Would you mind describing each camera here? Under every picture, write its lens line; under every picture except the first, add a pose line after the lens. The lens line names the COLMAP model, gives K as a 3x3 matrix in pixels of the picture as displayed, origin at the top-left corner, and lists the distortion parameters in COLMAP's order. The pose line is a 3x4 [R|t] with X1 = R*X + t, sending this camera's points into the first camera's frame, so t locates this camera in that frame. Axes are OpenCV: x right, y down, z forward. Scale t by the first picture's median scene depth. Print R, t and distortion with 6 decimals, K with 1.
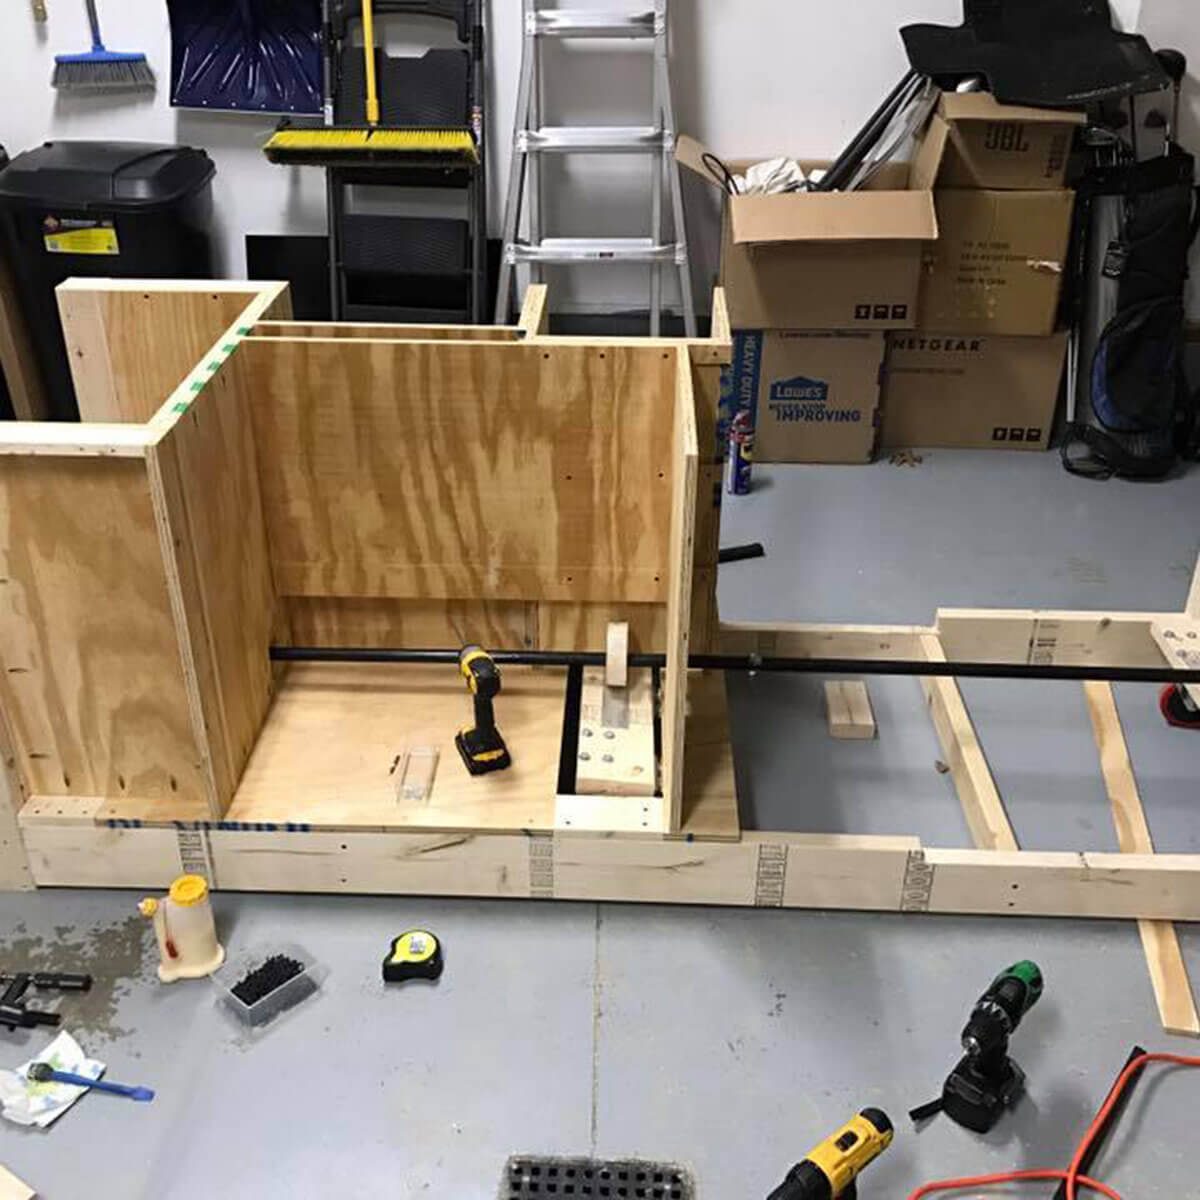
lens RADIAL K [[1302.8, 0, 596.8], [0, 1302.8, 590.9], [0, 0, 1]] dist [0.000853, 0.000000]
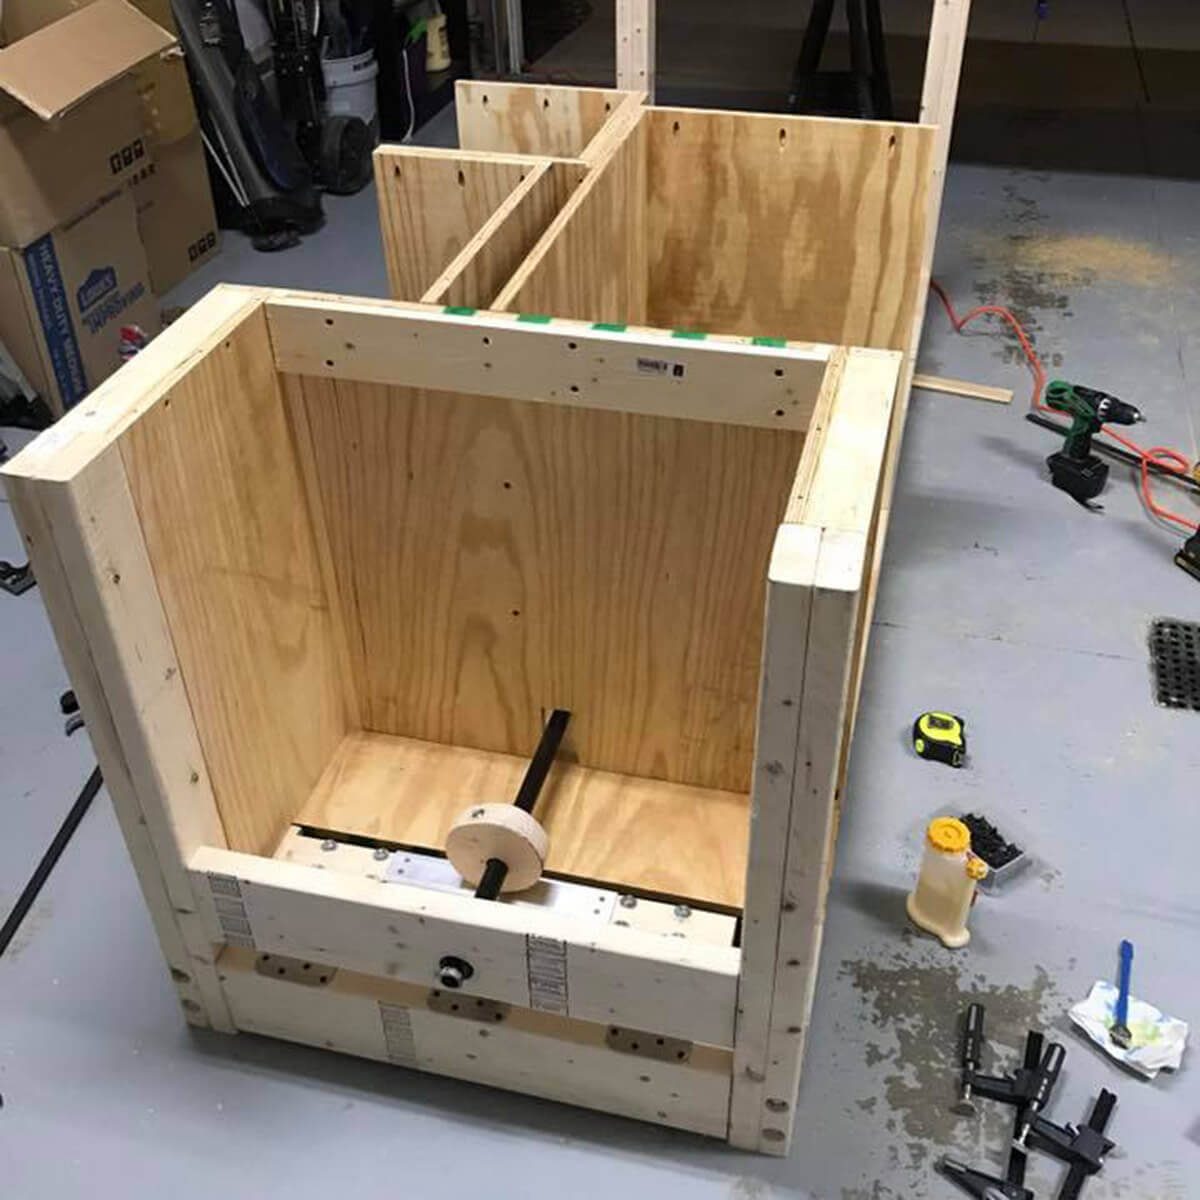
lens RADIAL K [[1302.8, 0, 602.7], [0, 1302.8, 604.1], [0, 0, 1]] dist [0.000853, 0.000000]
pose [[0.206881, -0.595644, 0.776150, -0.897689], [0.488442, 0.750256, 0.445579, -0.364809], [-0.847717, 0.286922, 0.446151, 0.732670]]
